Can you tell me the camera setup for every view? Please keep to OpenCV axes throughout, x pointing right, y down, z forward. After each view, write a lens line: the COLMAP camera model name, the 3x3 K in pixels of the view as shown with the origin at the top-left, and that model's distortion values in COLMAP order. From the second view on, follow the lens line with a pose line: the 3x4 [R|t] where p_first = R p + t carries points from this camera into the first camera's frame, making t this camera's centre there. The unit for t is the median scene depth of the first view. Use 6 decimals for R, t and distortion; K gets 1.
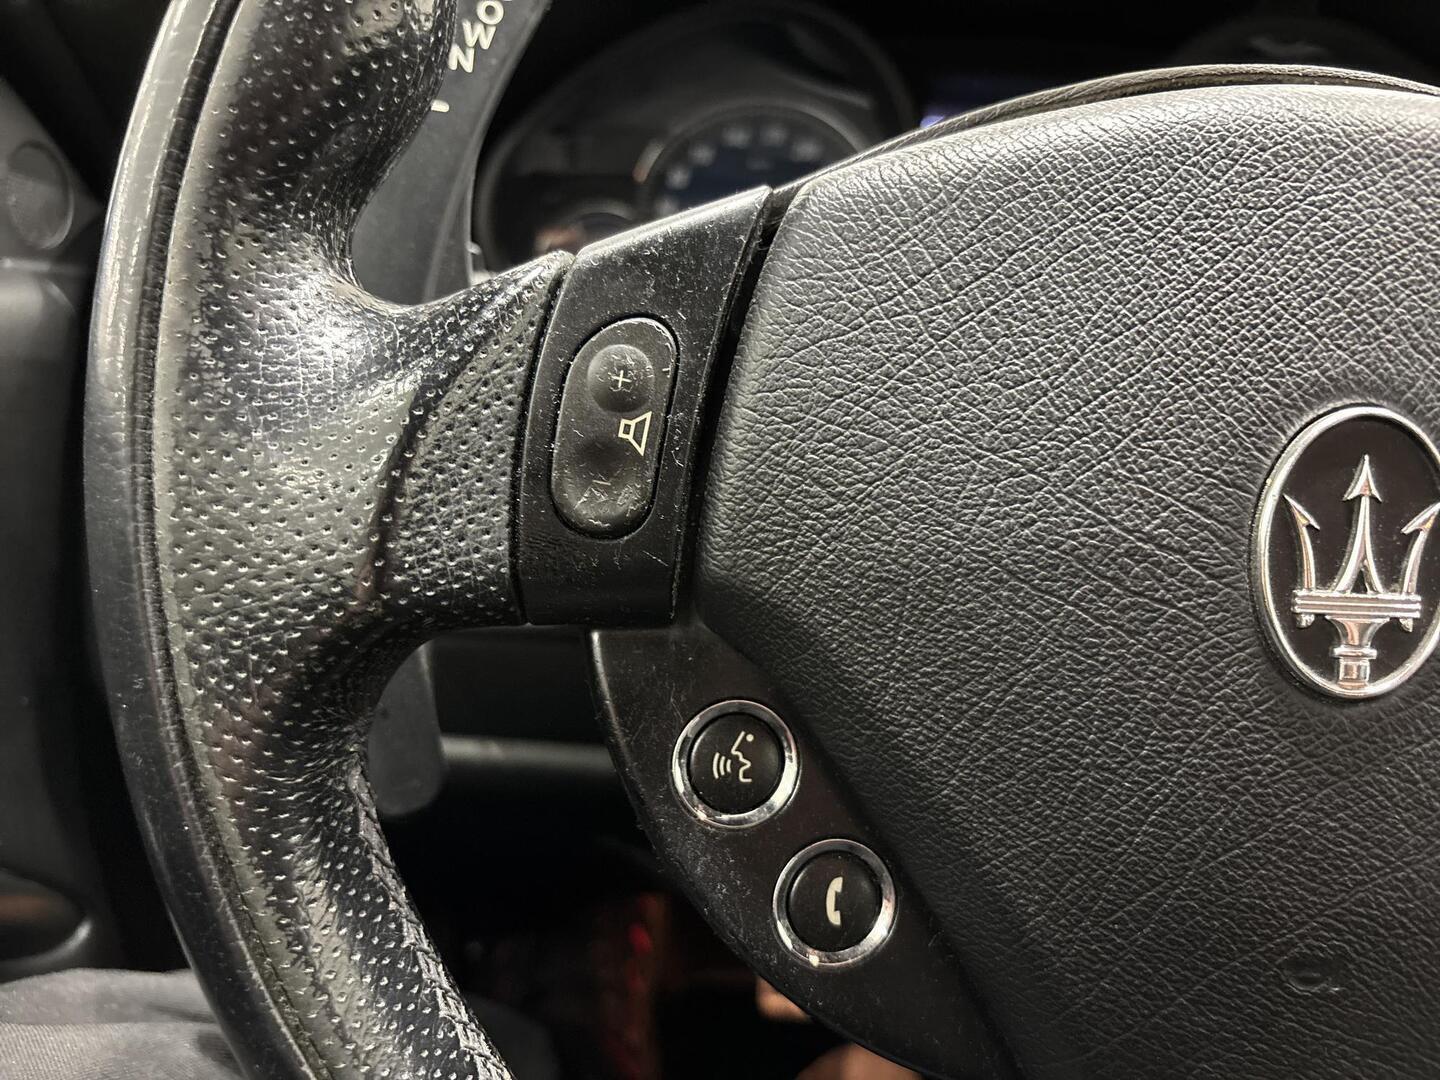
lens RADIAL K [[1019.4, 0, 720.0], [0, 1019.4, 540.0], [0, 0, 1]] dist [0.051006, -0.075205]
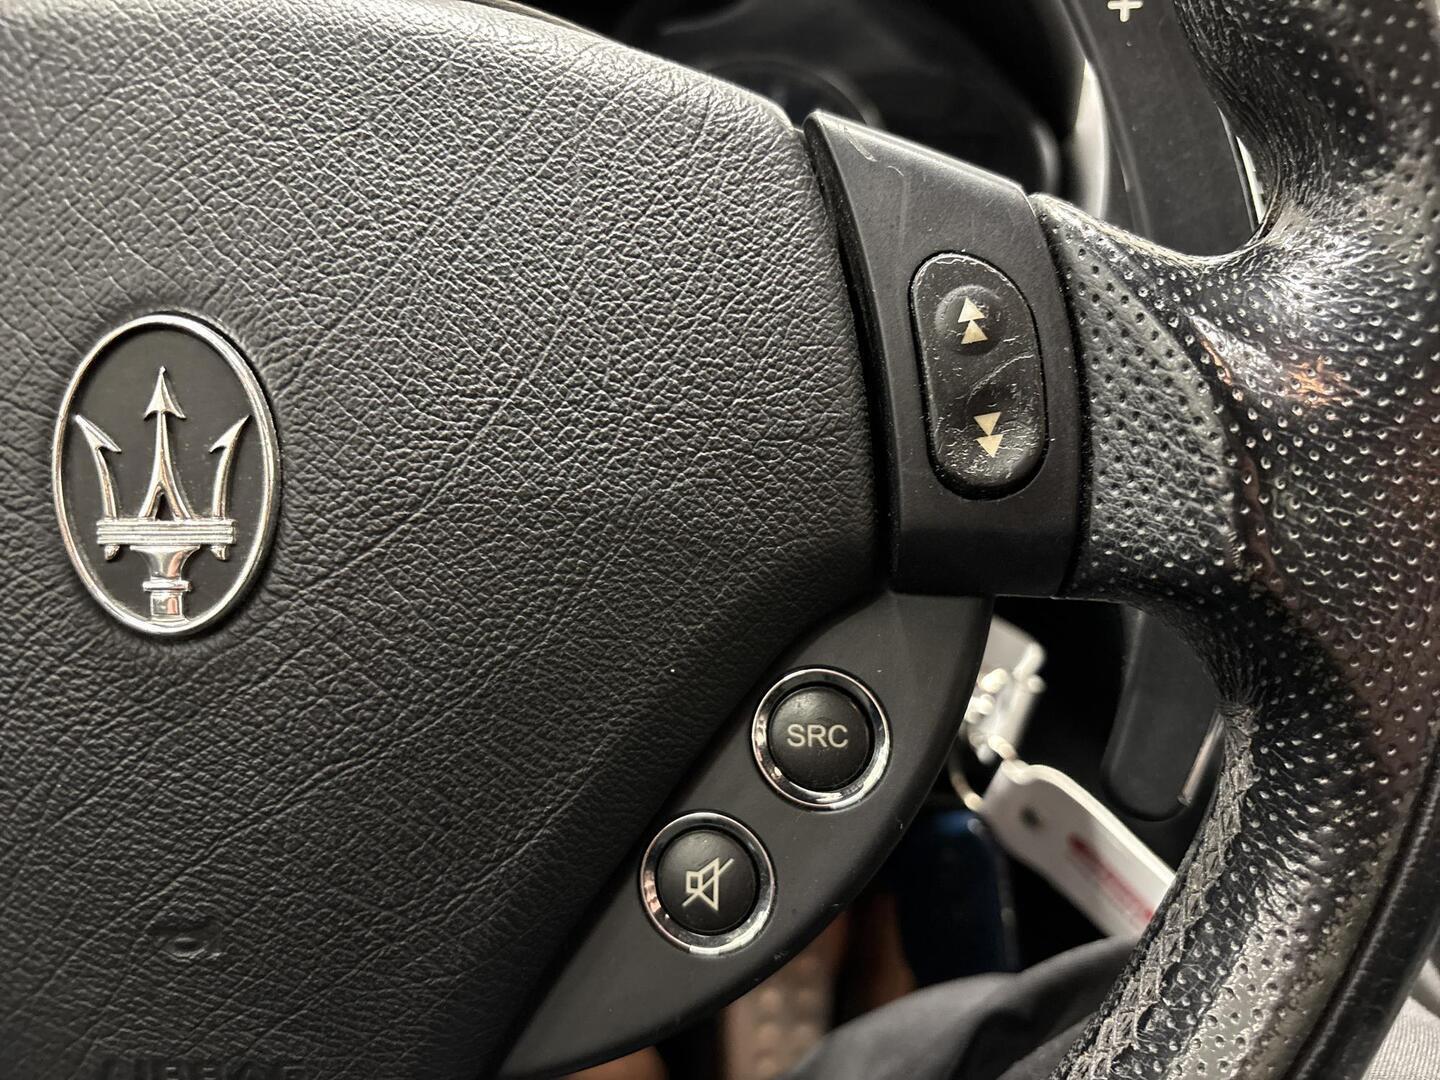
lens RADIAL K [[1019.4, 0, 720.0], [0, 1019.4, 540.0], [0, 0, 1]] dist [0.051006, -0.075205]
pose [[0.998741, -0.044316, 0.023509, 1.075561], [0.044139, 0.998993, 0.007989, 0.082625], [-0.023840, -0.006941, 0.999692, 0.075357]]
